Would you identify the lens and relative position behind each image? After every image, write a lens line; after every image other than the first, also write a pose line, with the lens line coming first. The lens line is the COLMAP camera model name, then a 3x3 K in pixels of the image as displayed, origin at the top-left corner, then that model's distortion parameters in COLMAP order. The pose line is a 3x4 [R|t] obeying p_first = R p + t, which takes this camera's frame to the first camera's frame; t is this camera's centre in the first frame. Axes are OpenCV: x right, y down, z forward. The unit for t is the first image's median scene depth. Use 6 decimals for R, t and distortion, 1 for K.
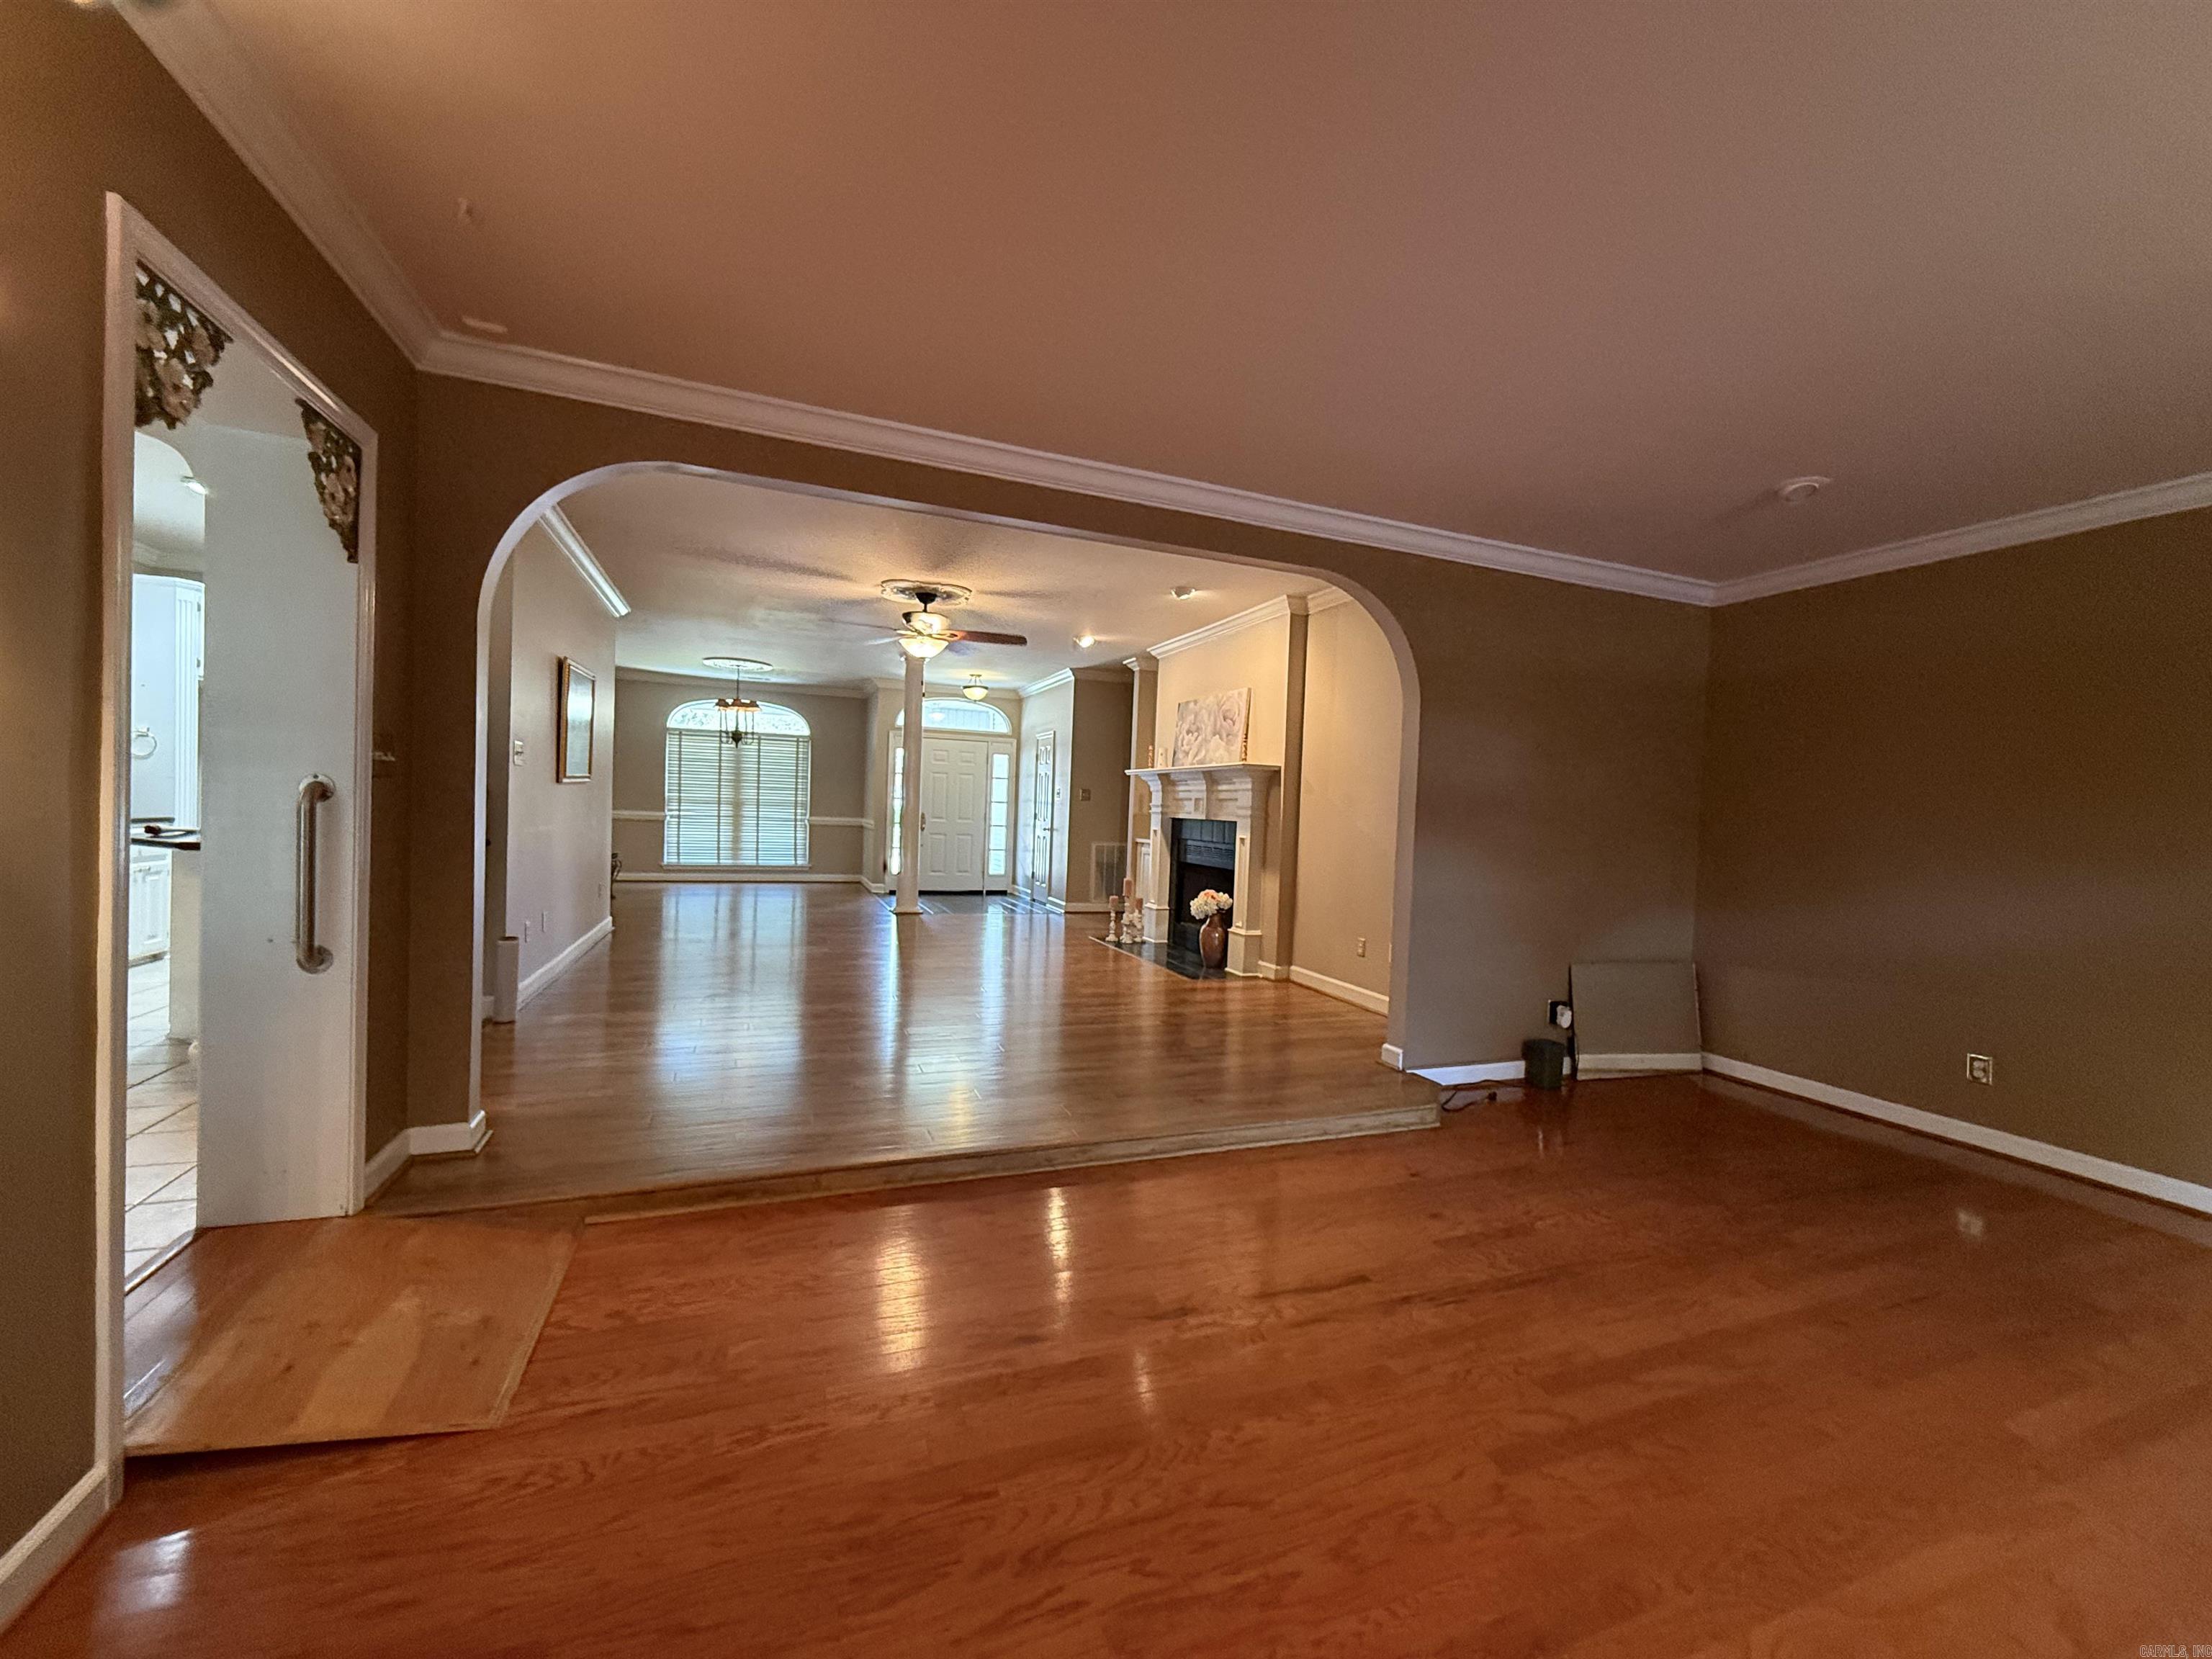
lens RADIAL K [[882.7, 0, 1100.3], [0, 882.7, 831.7], [0, 0, 1]] dist [-0.000076, 0.000504]
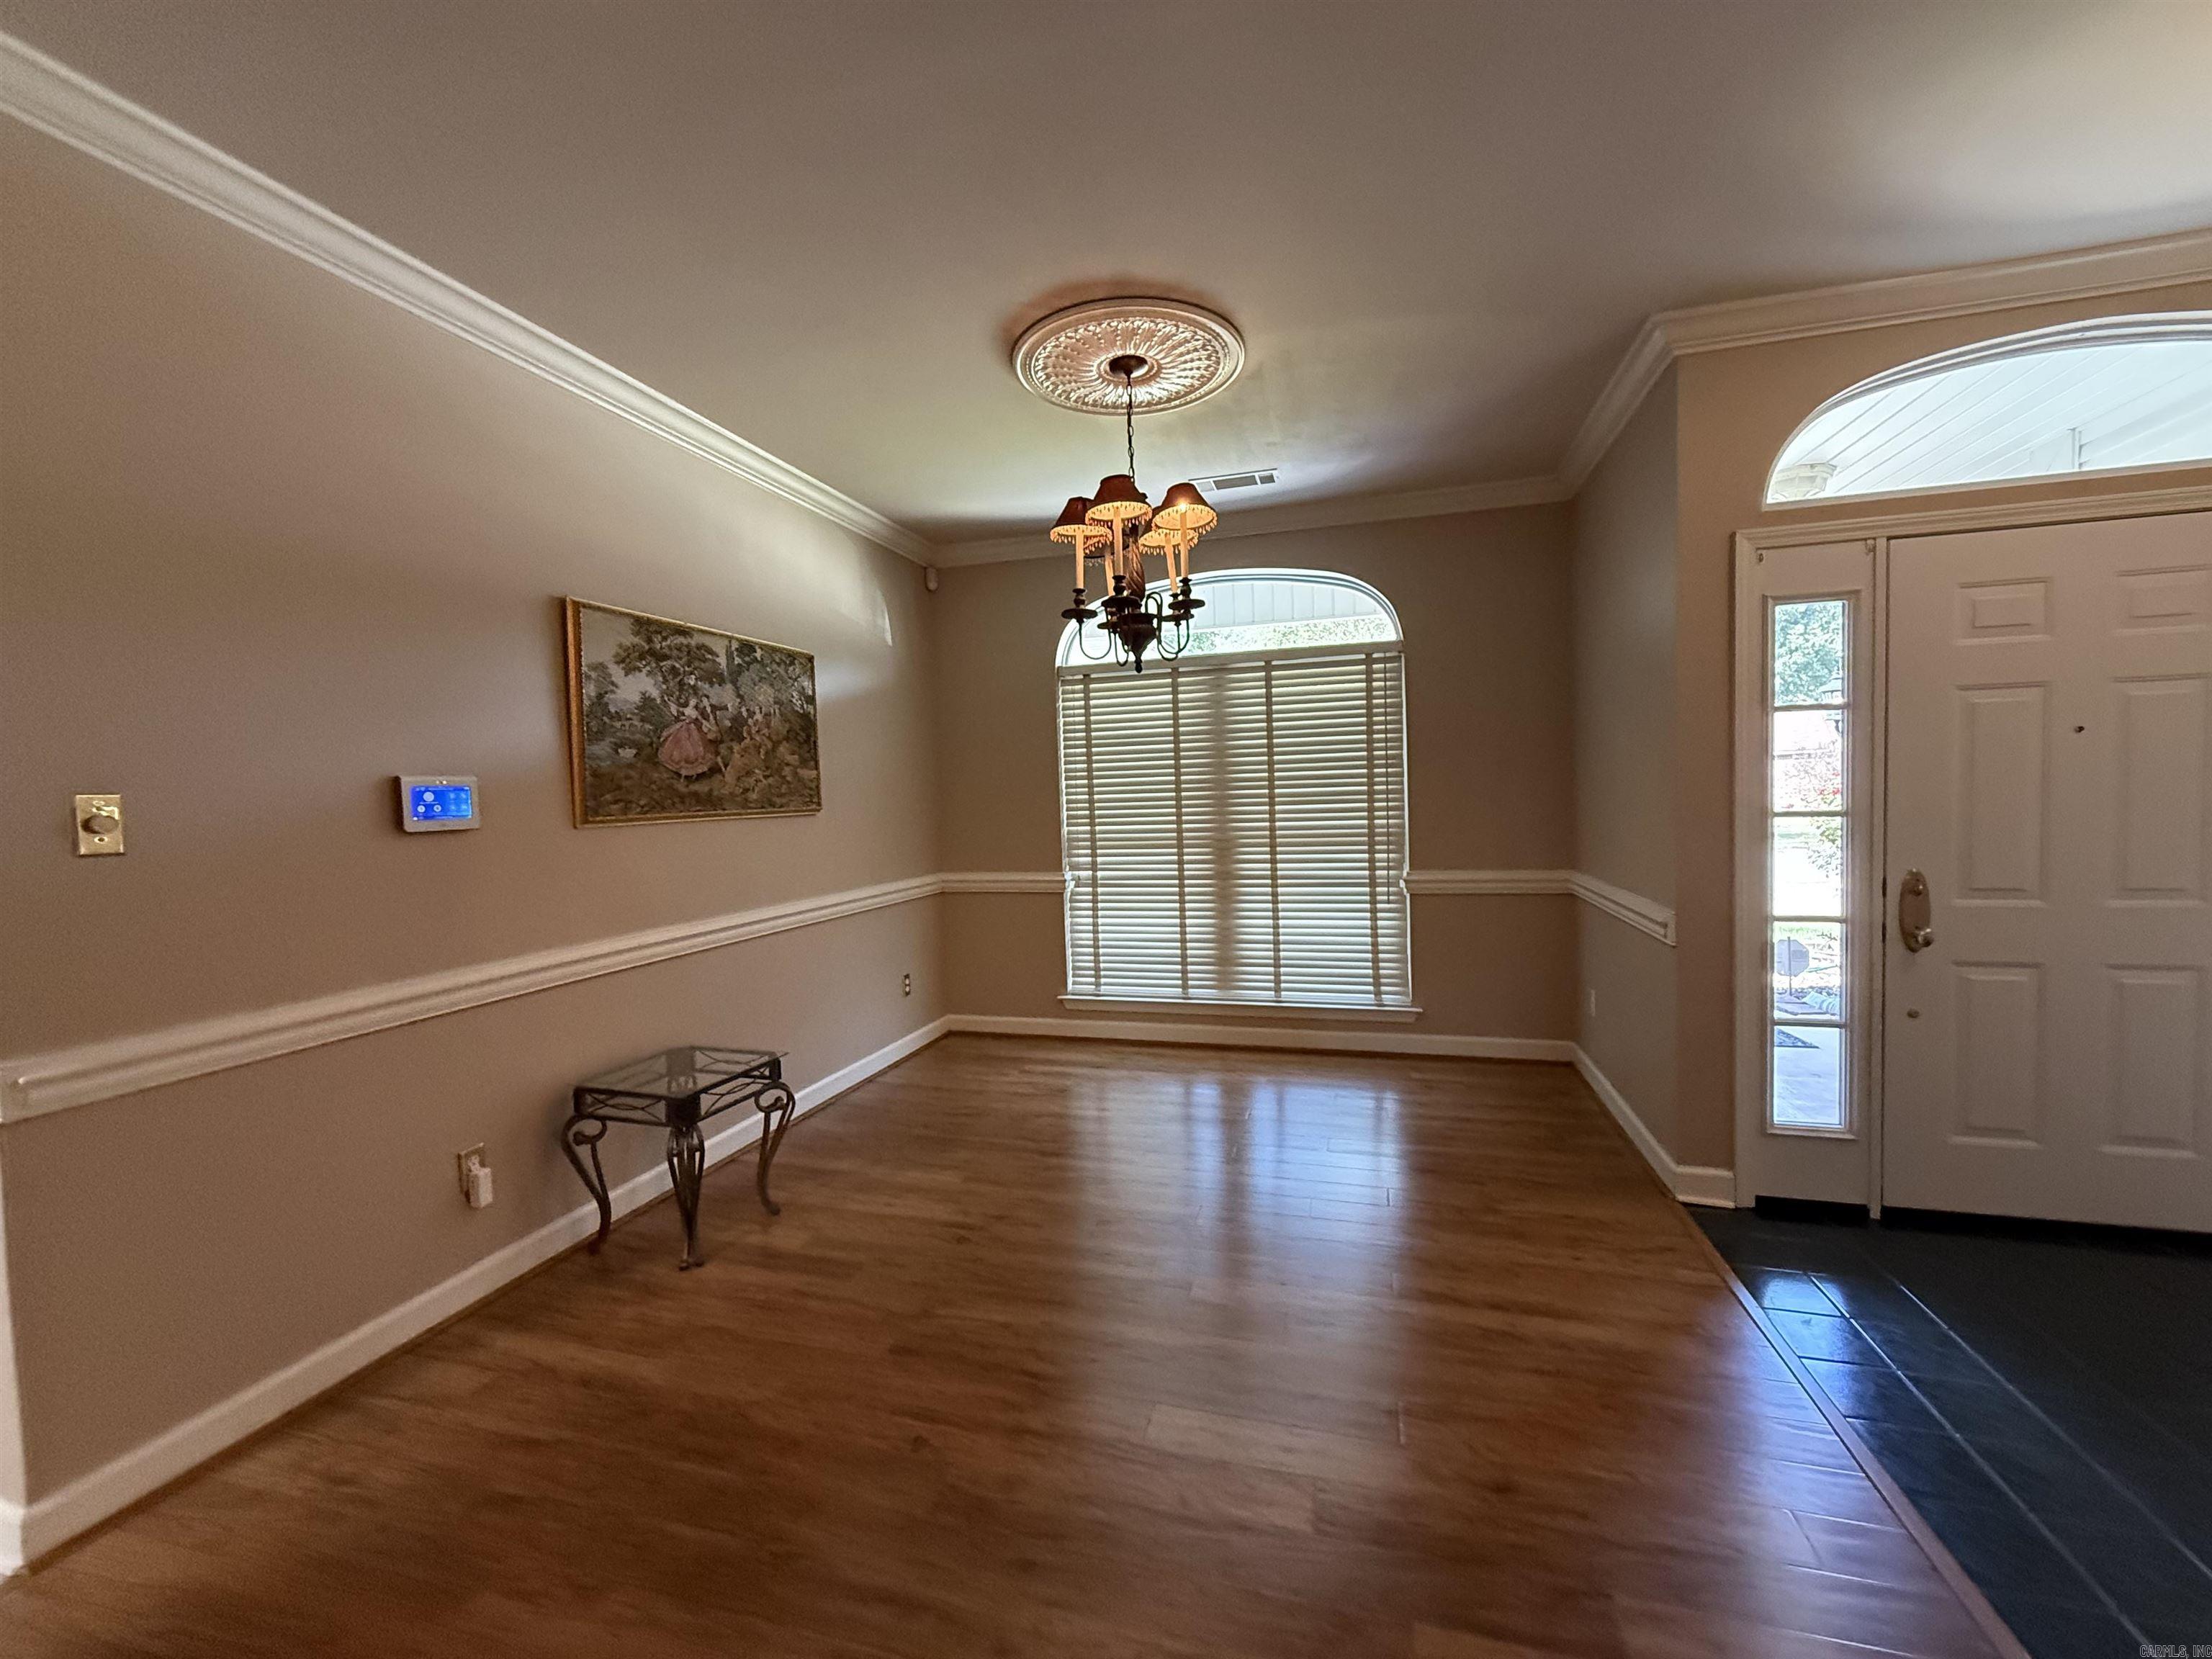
lens RADIAL K [[882.7, 0, 1118.9], [0, 882.7, 823.2], [0, 0, 1]] dist [-0.000076, 0.000504]
pose [[0.807217, -0.039944, -0.588901, -0.356918], [0.045056, 0.998966, -0.005999, -0.065798], [0.588532, -0.021691, 0.808183, 1.072330]]
